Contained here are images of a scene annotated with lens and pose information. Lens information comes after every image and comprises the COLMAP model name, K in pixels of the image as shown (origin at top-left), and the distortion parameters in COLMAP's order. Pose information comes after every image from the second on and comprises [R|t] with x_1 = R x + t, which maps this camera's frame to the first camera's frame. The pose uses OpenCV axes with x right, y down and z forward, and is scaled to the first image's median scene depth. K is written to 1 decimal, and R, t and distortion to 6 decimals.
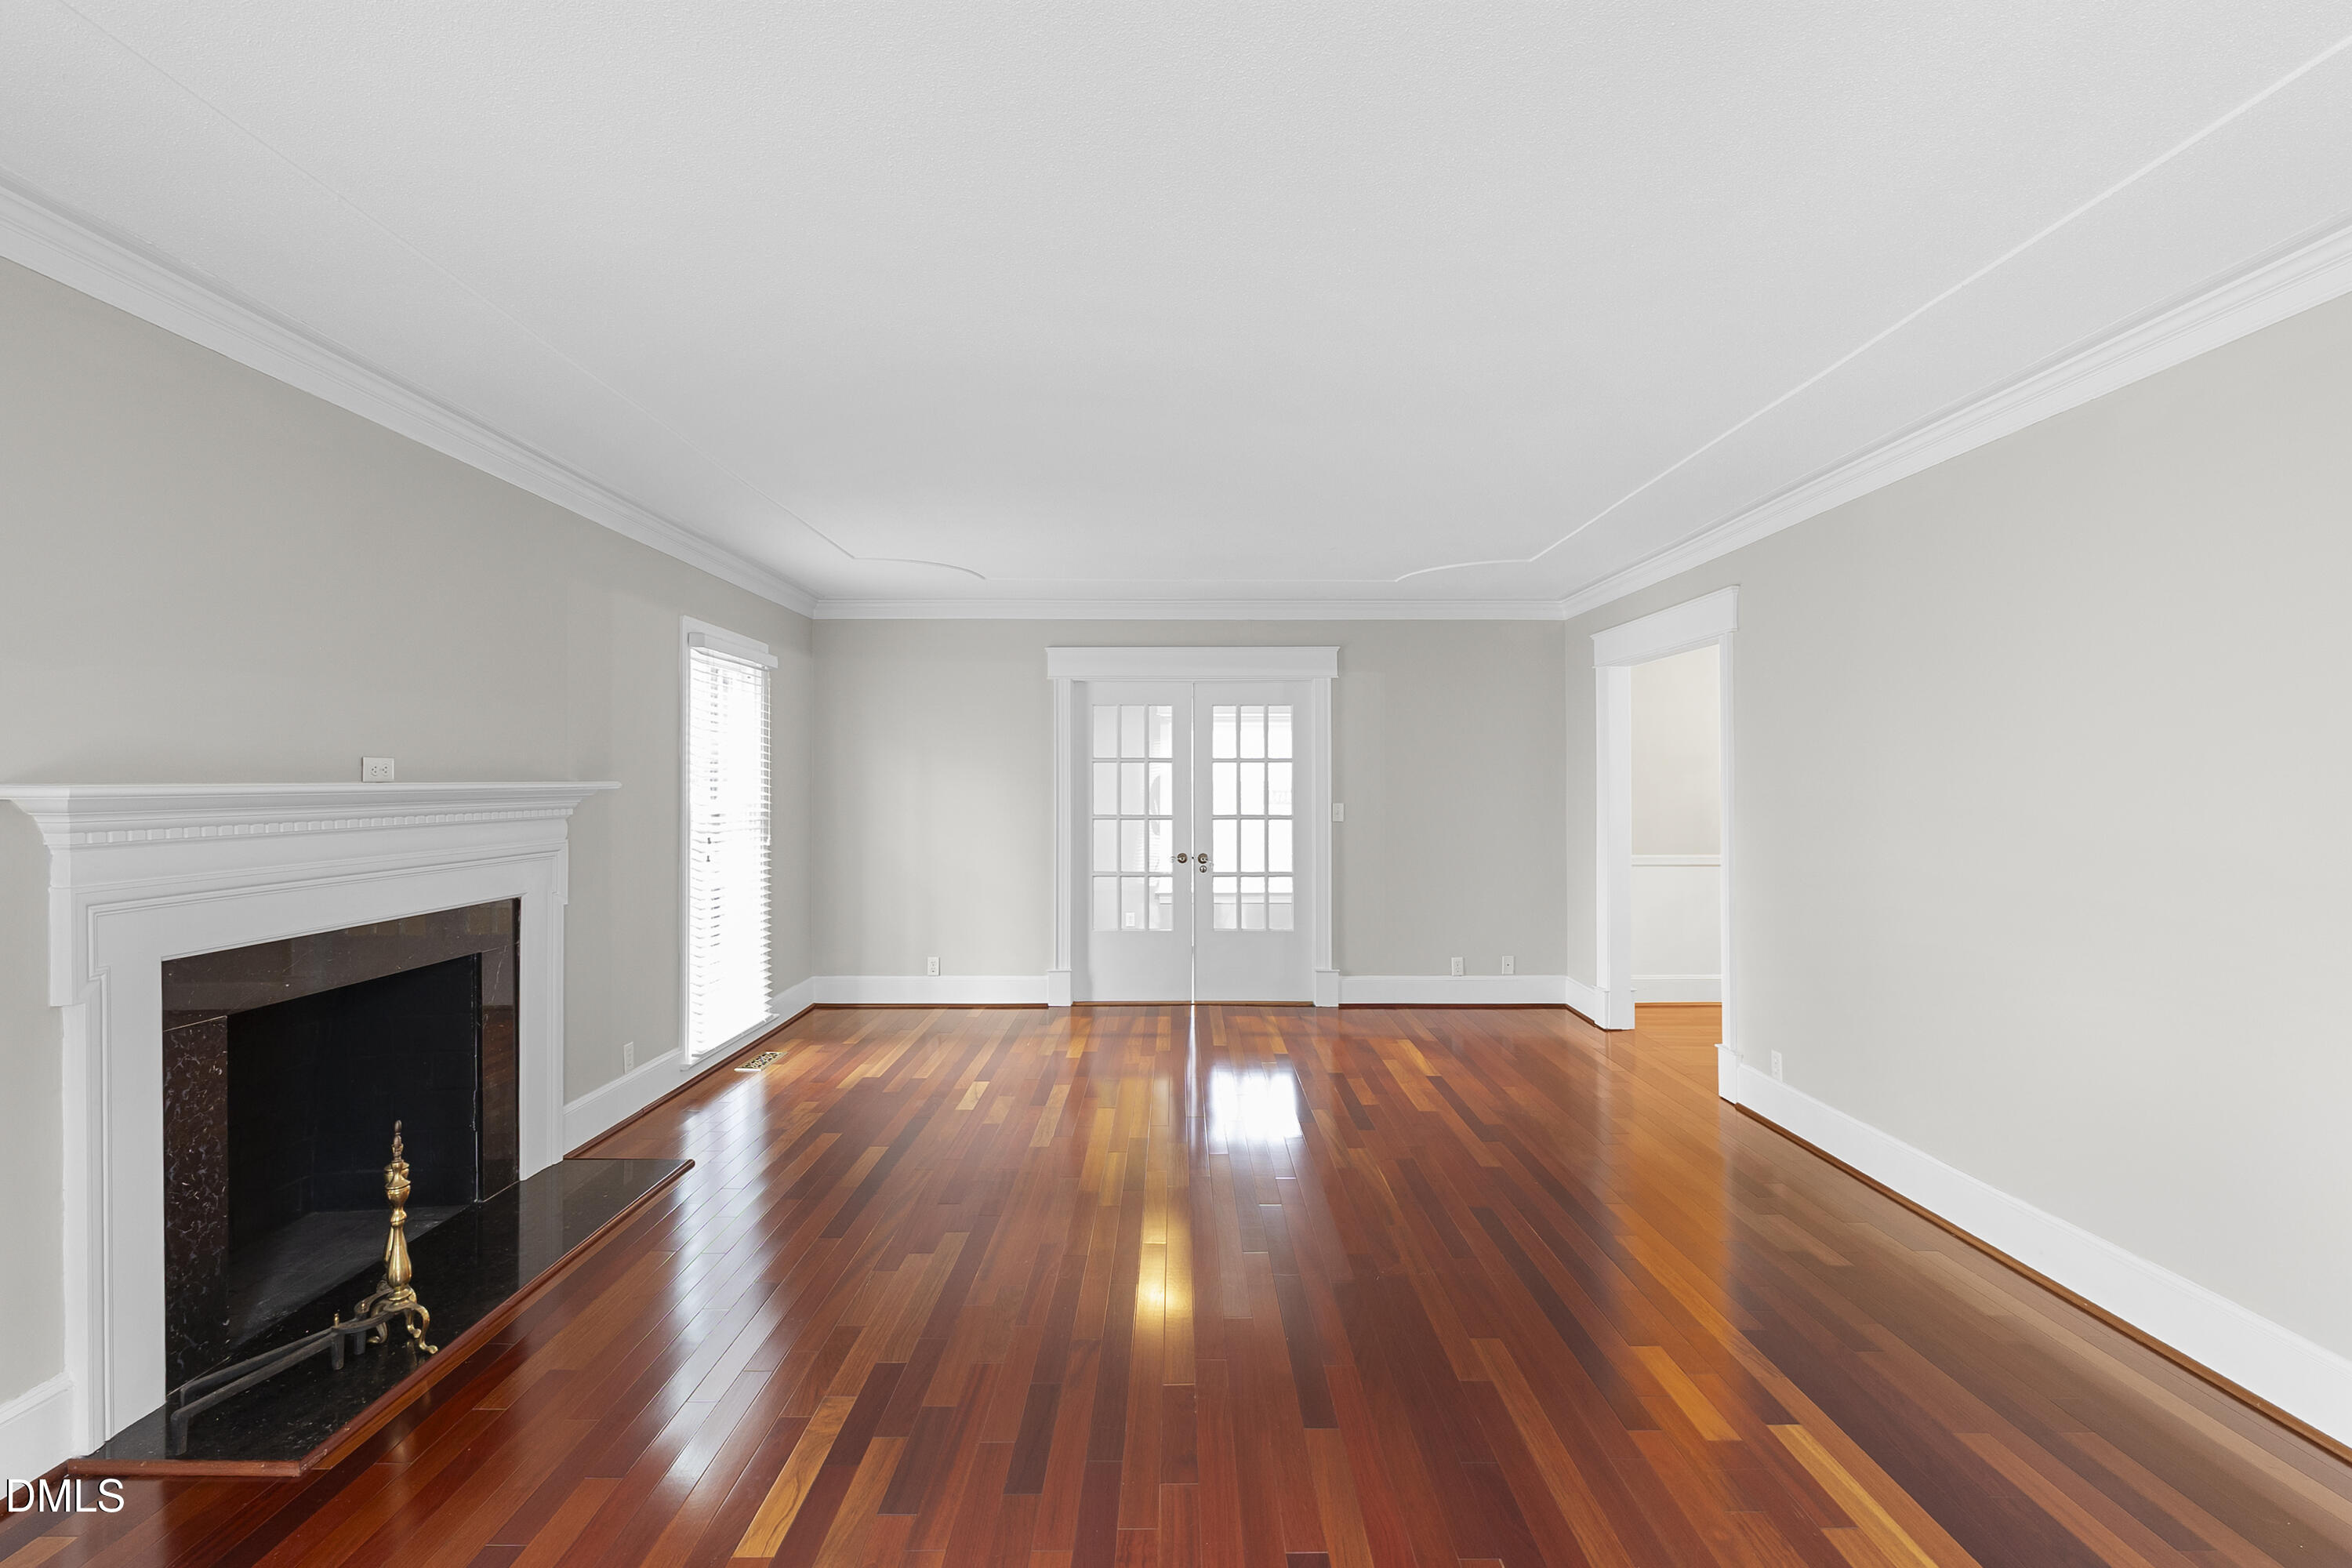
lens RADIAL K [[1052.9, 0, 1186.5], [0, 1052.9, 773.6], [0, 0, 1]] dist [0.000439, -0.000089]
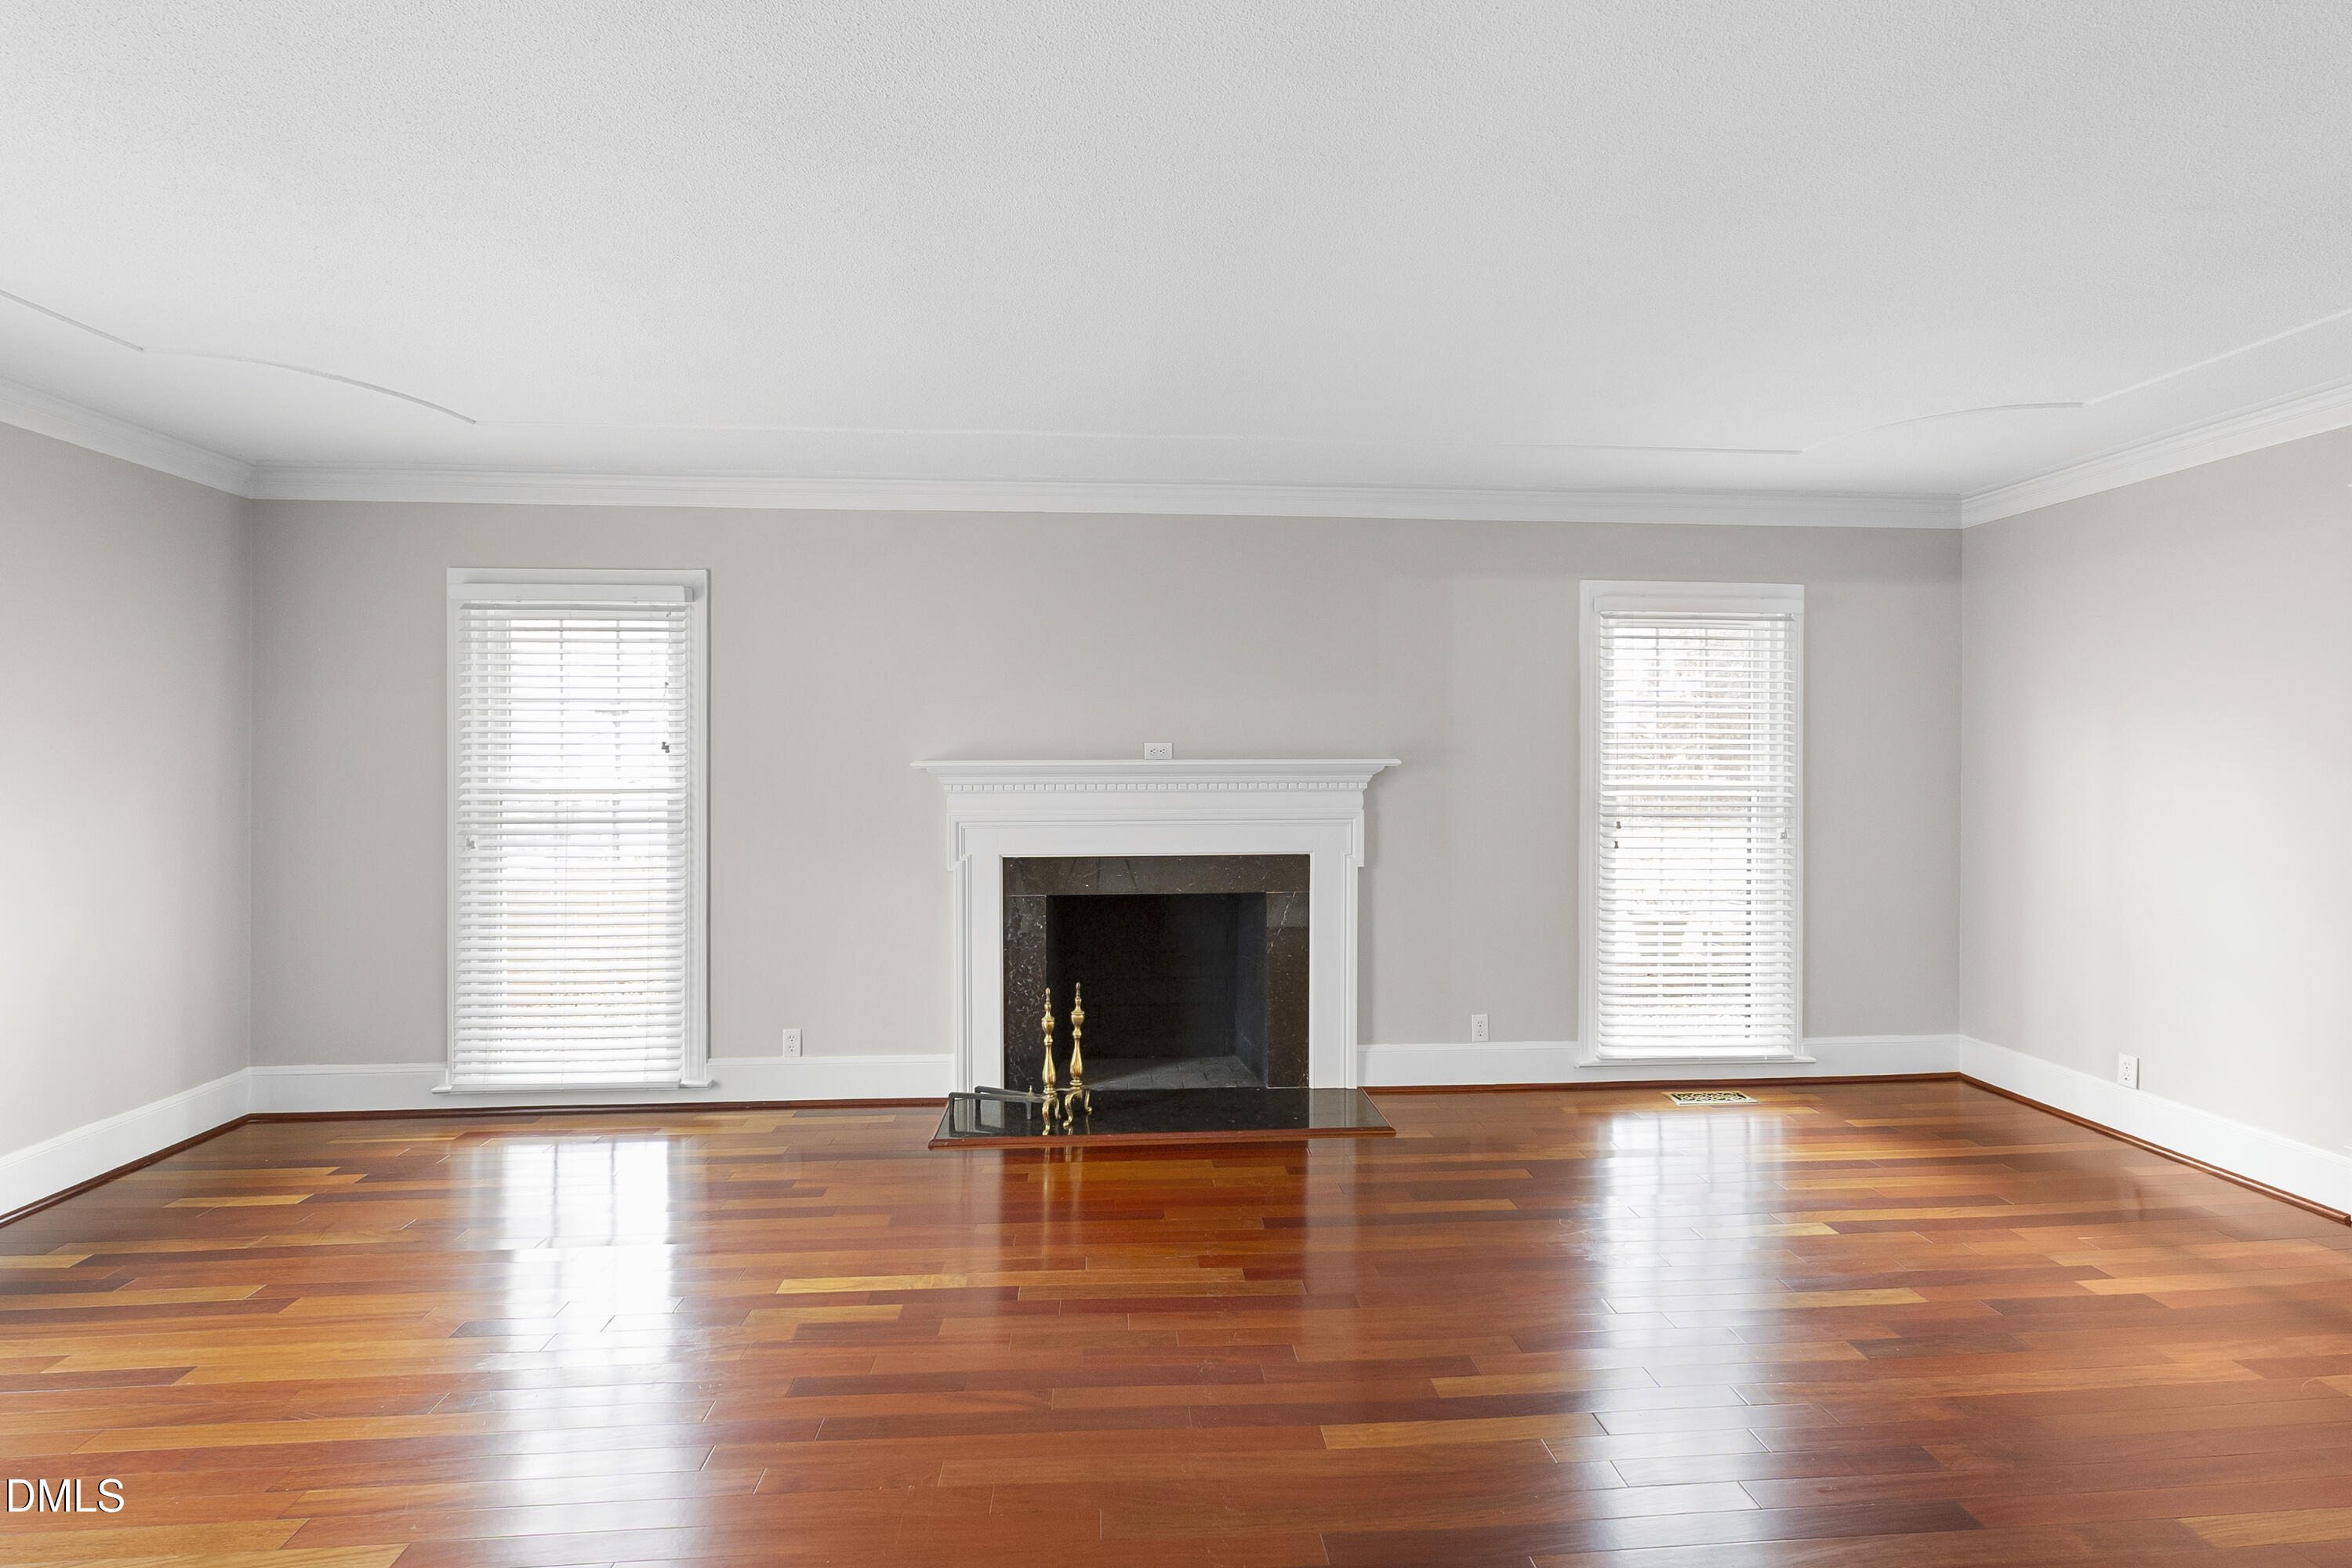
lens RADIAL K [[1083.9, 0, 1180.7], [0, 1083.9, 756.9], [0, 0, 1]] dist [-0.001193, -0.000024]
pose [[0.070410, 0.012529, -0.997439, 0.337440], [0.006749, 0.999892, 0.013036, -0.006750], [0.997495, -0.007650, 0.070318, 0.428374]]
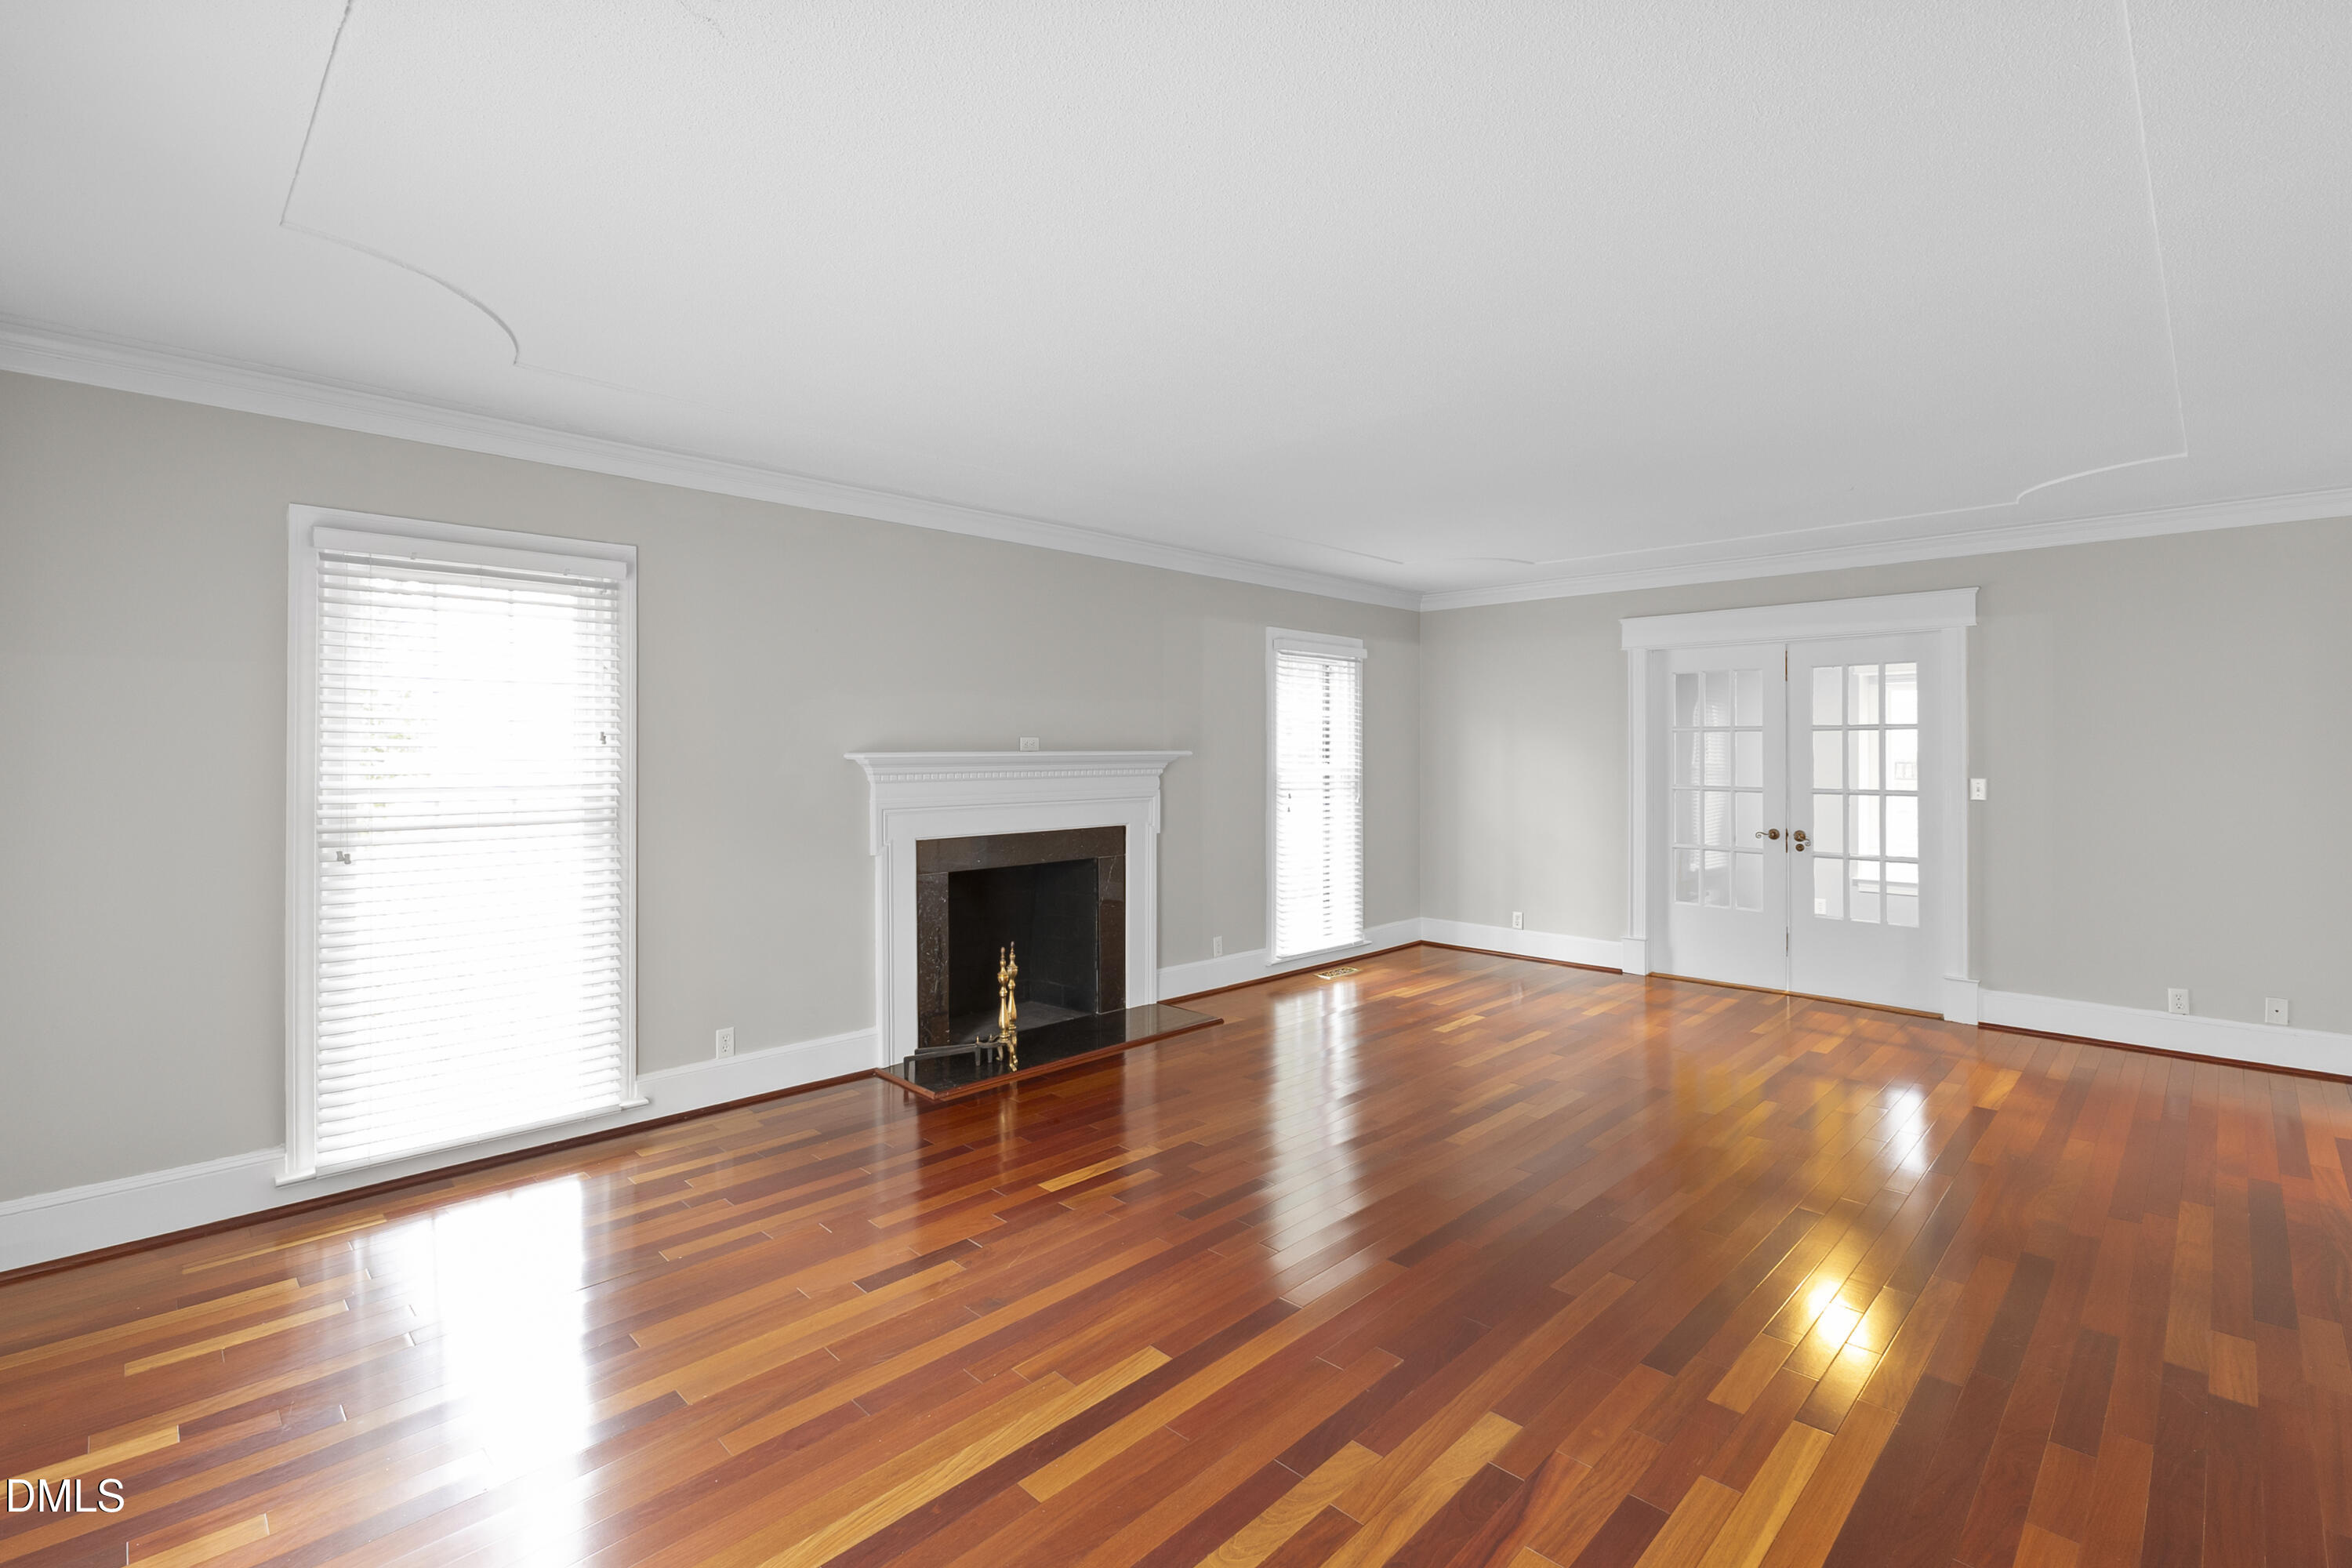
lens RADIAL K [[1066.7, 0, 1177.8], [0, 1066.7, 759.4], [0, 0, 1]] dist [0.000149, -0.000072]
pose [[0.705155, 0.006171, -0.709026, 0.298701], [0.004721, 0.999899, 0.013398, -0.000570], [0.709037, -0.012795, 0.705055, -0.028298]]
